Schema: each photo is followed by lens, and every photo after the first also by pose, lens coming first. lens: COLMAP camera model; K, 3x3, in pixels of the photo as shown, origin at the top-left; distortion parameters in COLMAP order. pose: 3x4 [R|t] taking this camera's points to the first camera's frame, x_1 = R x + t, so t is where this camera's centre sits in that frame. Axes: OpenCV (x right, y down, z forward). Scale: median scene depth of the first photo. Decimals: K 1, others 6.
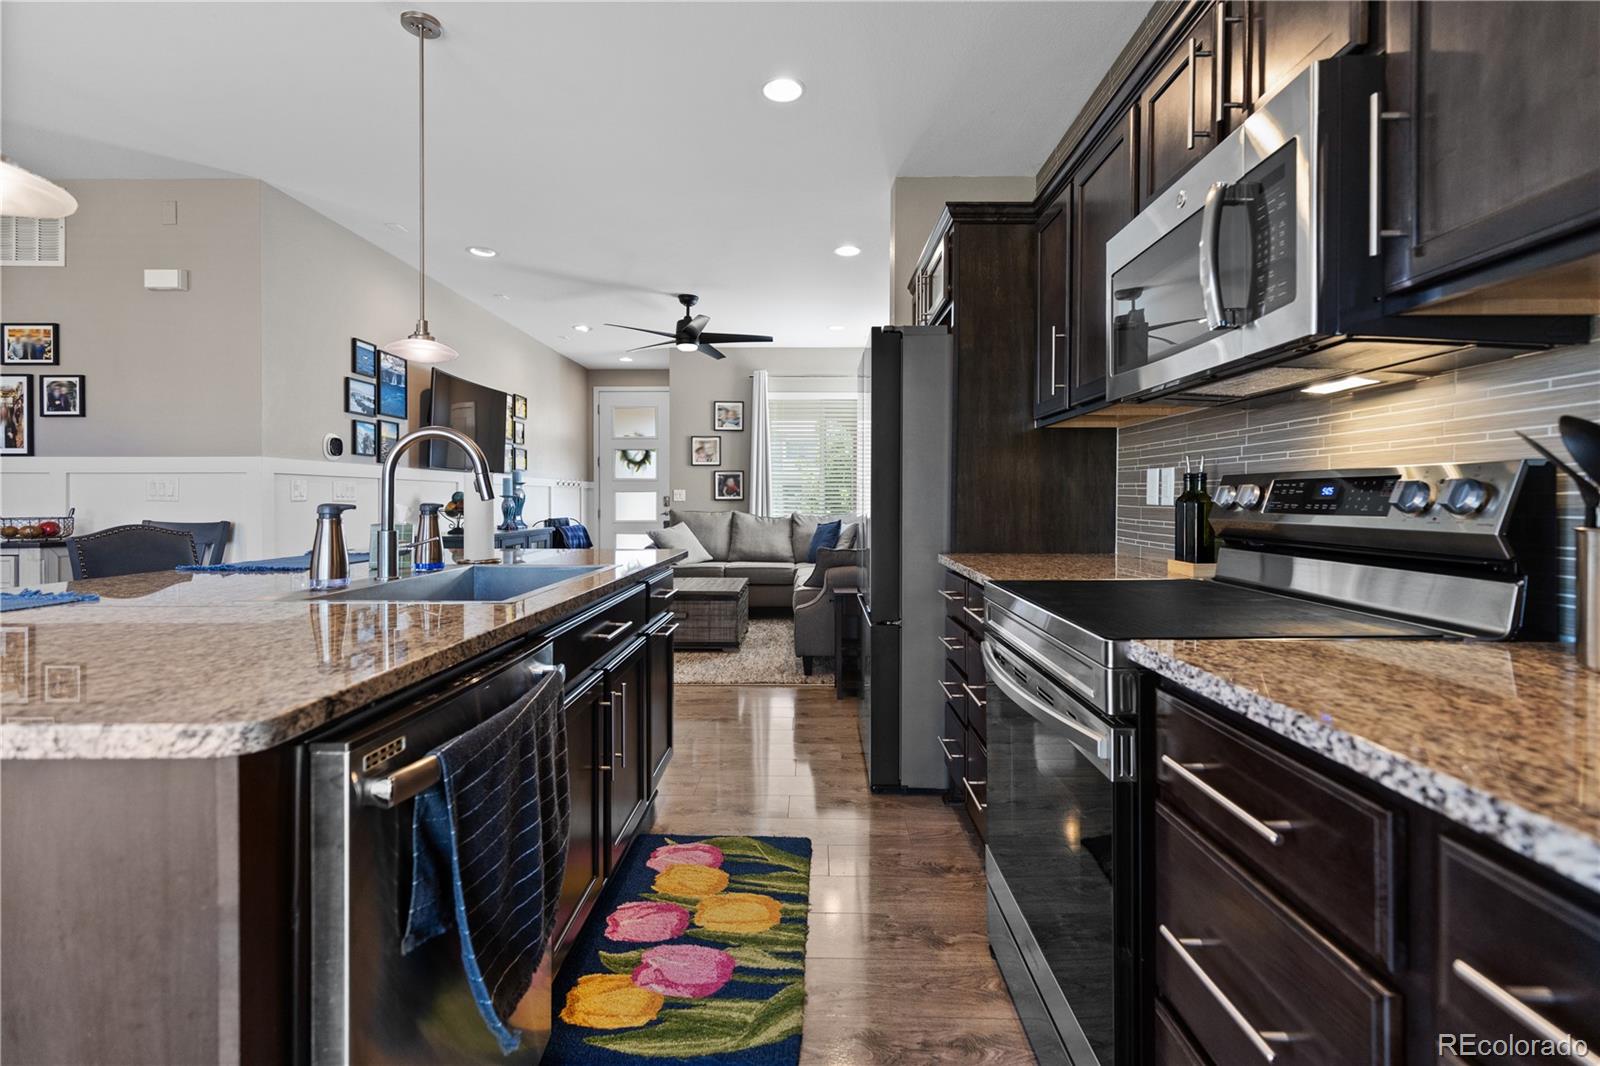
lens RADIAL K [[720.5, 0, 796.1], [0, 720.5, 505.4], [0, 0, 1]] dist [0.010921, 0.000130]
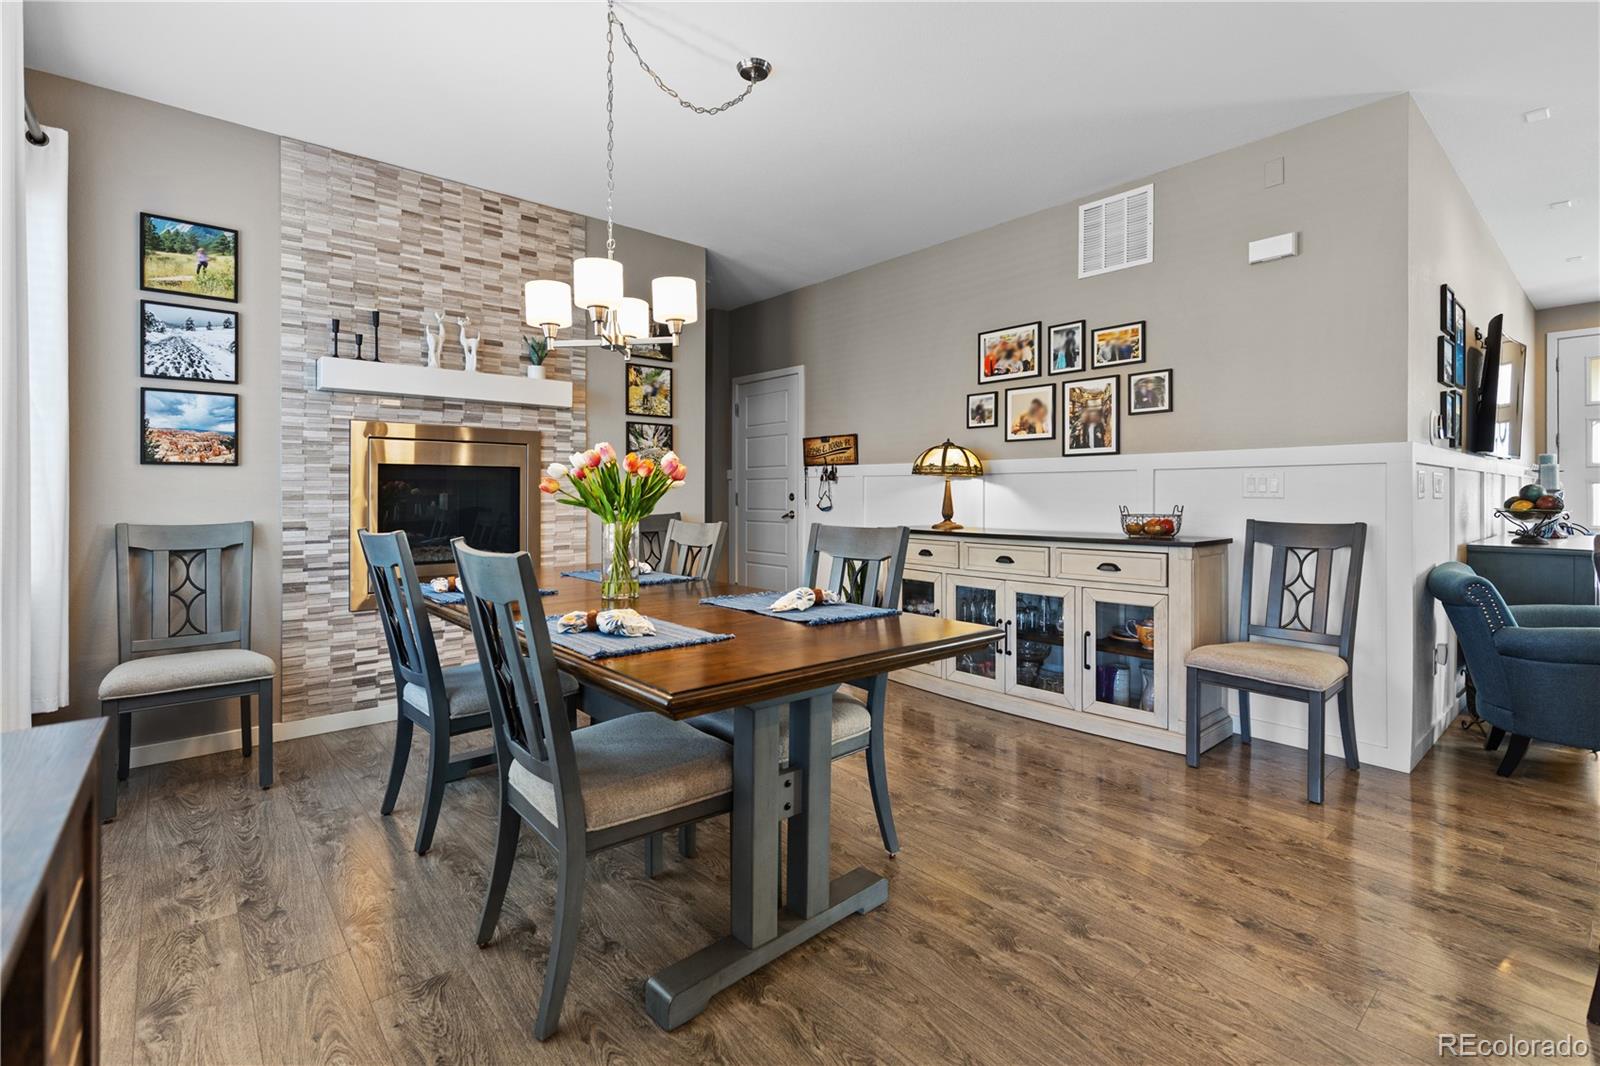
lens RADIAL K [[723.6, 0, 805.5], [0, 723.6, 495.5], [0, 0, 1]] dist [0.001617, 0.000204]
pose [[0.671091, -0.001752, -0.741373, -0.590120], [-0.004726, 0.999967, -0.006641, -0.000624], [0.741360, 0.007960, 0.671061, -0.011204]]
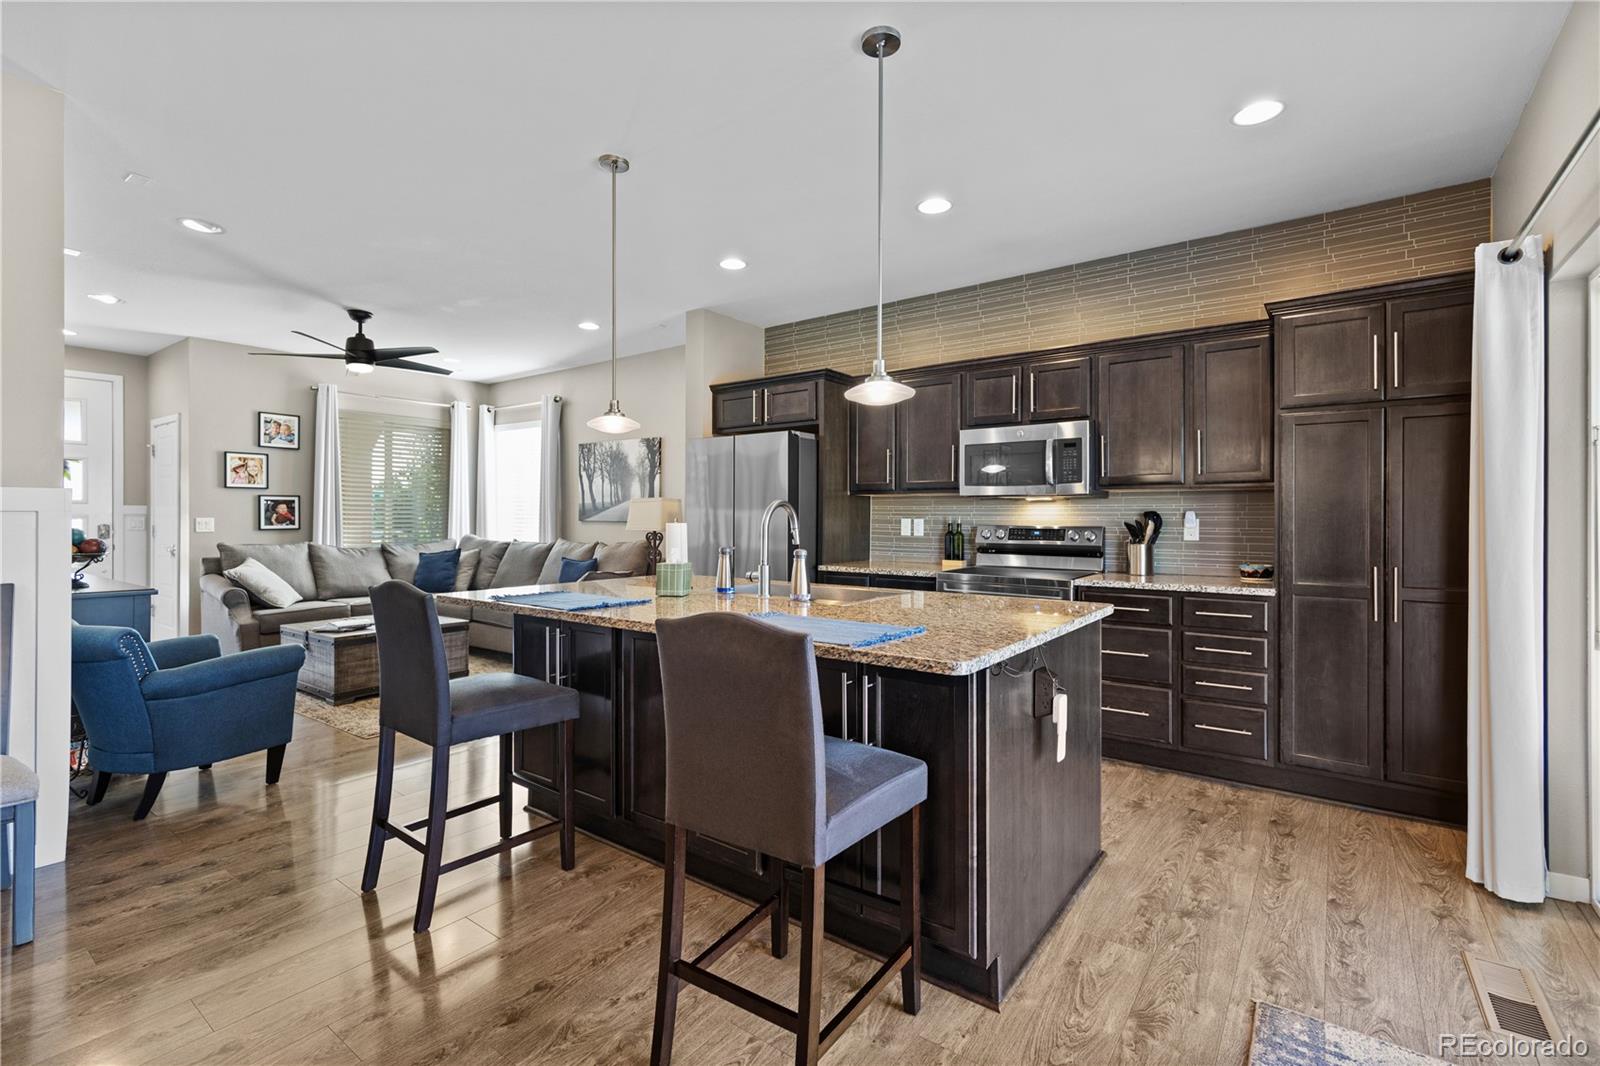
lens RADIAL K [[714.8, 0, 797.8], [0, 714.8, 519.4], [0, 0, 1]] dist [0.002197, 0.000013]
pose [[0.579086, -0.003801, 0.815257, -0.884266], [0.007036, 0.999975, -0.000336, -0.031219], [-0.815236, 0.005931, 0.579099, 0.024658]]
